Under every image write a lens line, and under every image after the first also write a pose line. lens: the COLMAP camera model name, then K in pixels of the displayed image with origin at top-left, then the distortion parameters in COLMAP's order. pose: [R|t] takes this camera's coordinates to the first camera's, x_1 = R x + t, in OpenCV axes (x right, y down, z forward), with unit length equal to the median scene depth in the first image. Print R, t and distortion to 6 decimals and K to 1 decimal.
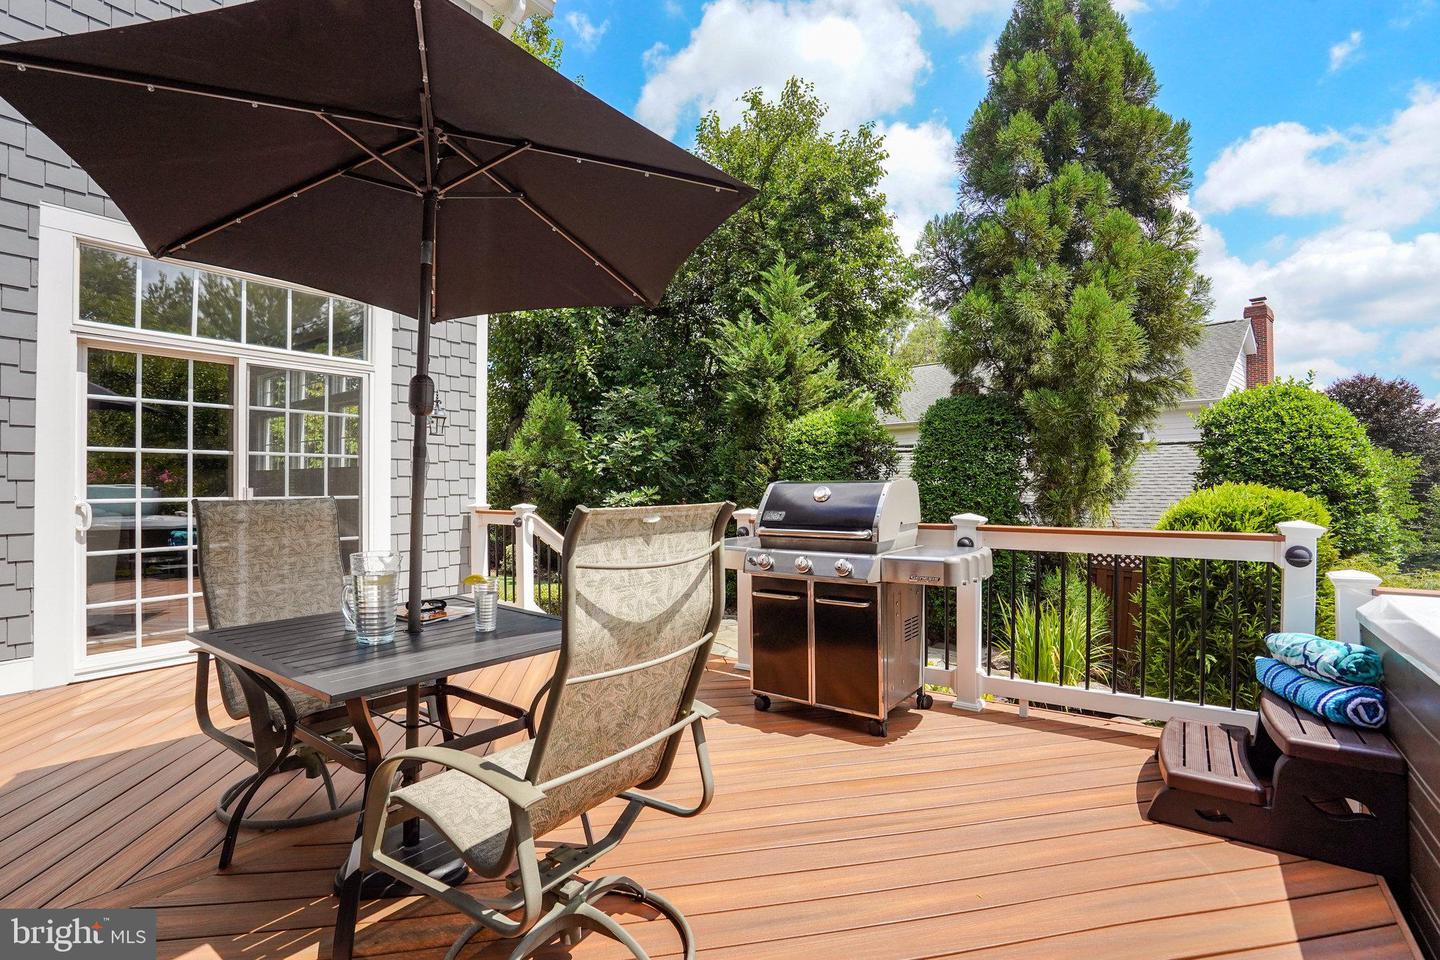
lens RADIAL K [[673.2, 0, 722.7], [0, 673.2, 473.4], [0, 0, 1]] dist [-0.022811, 0.007645]
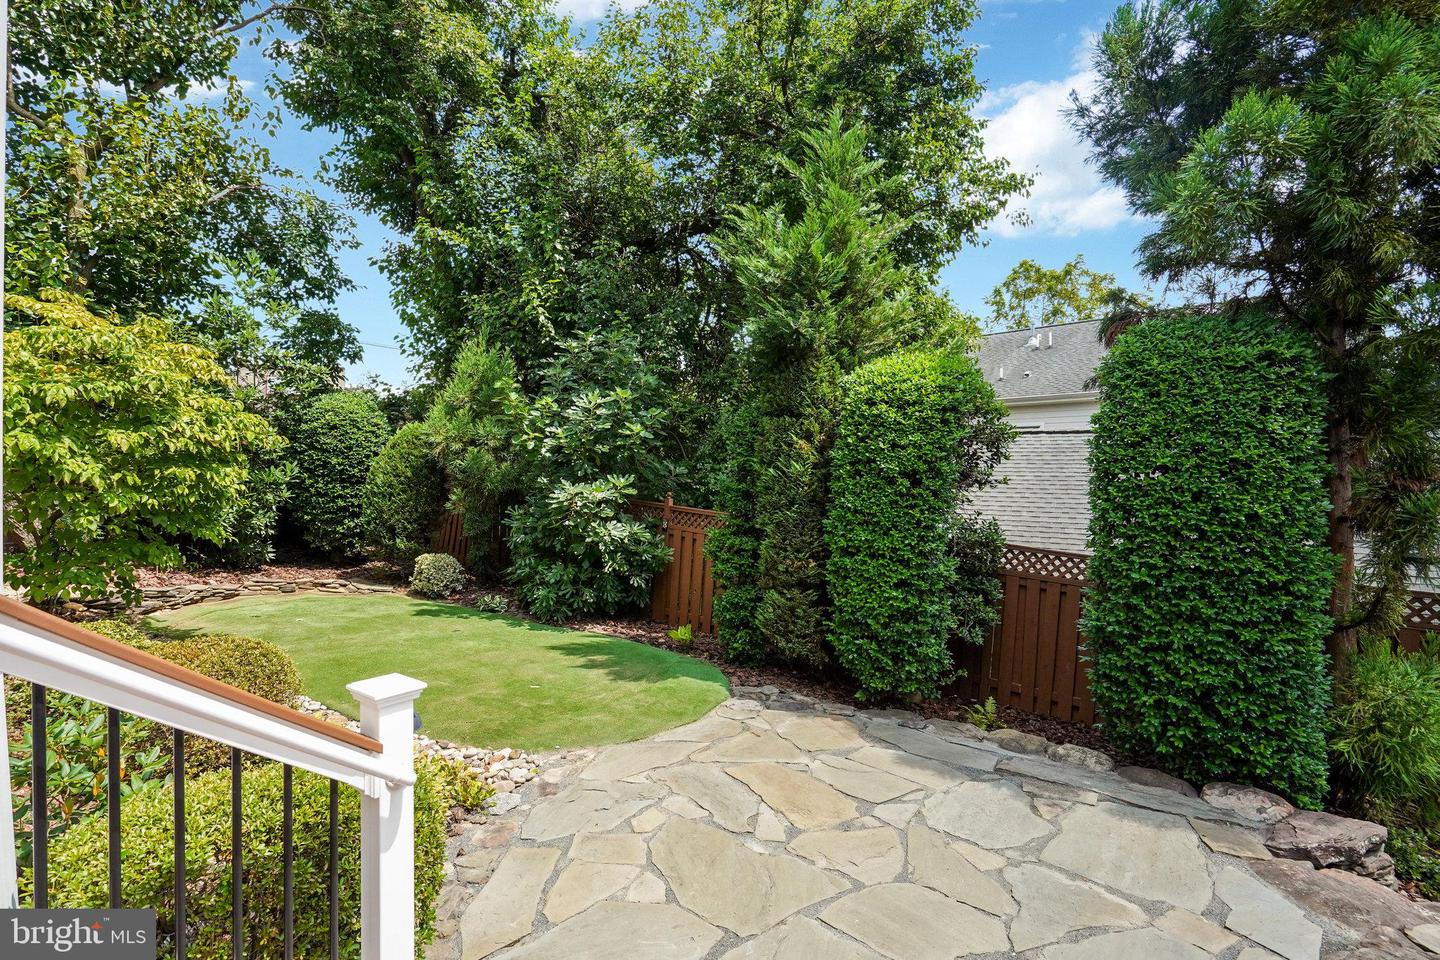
lens RADIAL K [[673.2, 0, 713.7], [0, 673.2, 486.9], [0, 0, 1]] dist [-0.022811, 0.007645]
pose [[0.999765, 0.018093, 0.011961, -0.022434], [-0.018440, 0.999391, 0.029641, 0.009585], [-0.011418, -0.029854, 0.999489, 0.318065]]
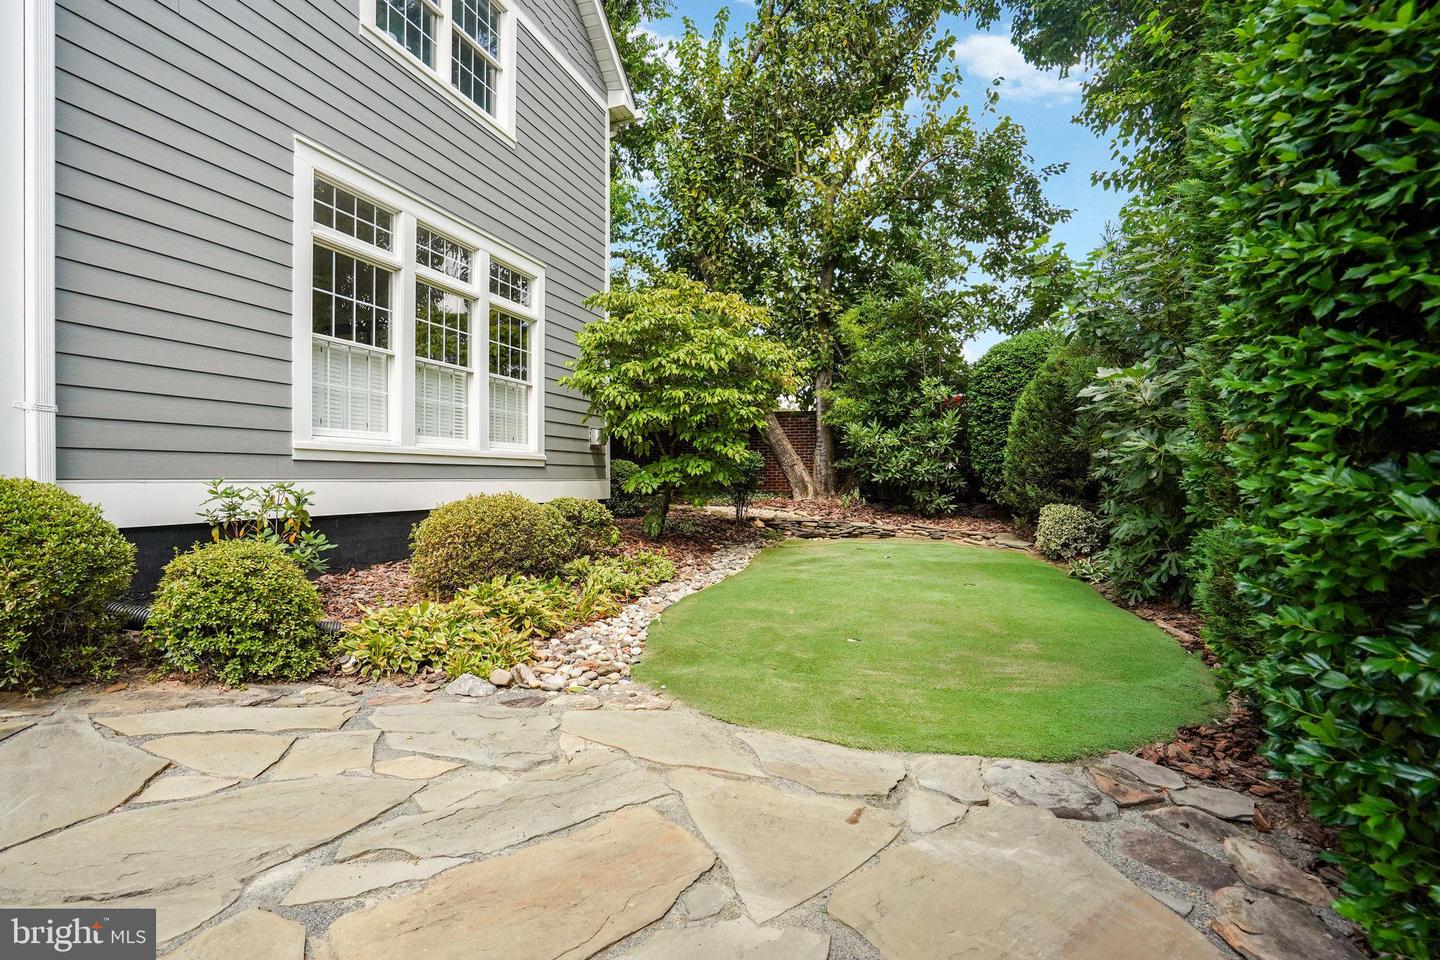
lens RADIAL K [[673.2, 0, 730.2], [0, 673.2, 473.7], [0, 0, 1]] dist [-0.022811, 0.007645]
pose [[0.294991, -0.011462, -0.955431, 0.159767], [0.022103, 0.999742, -0.005170, 0.088098], [0.955244, -0.019593, 0.295169, 0.644462]]
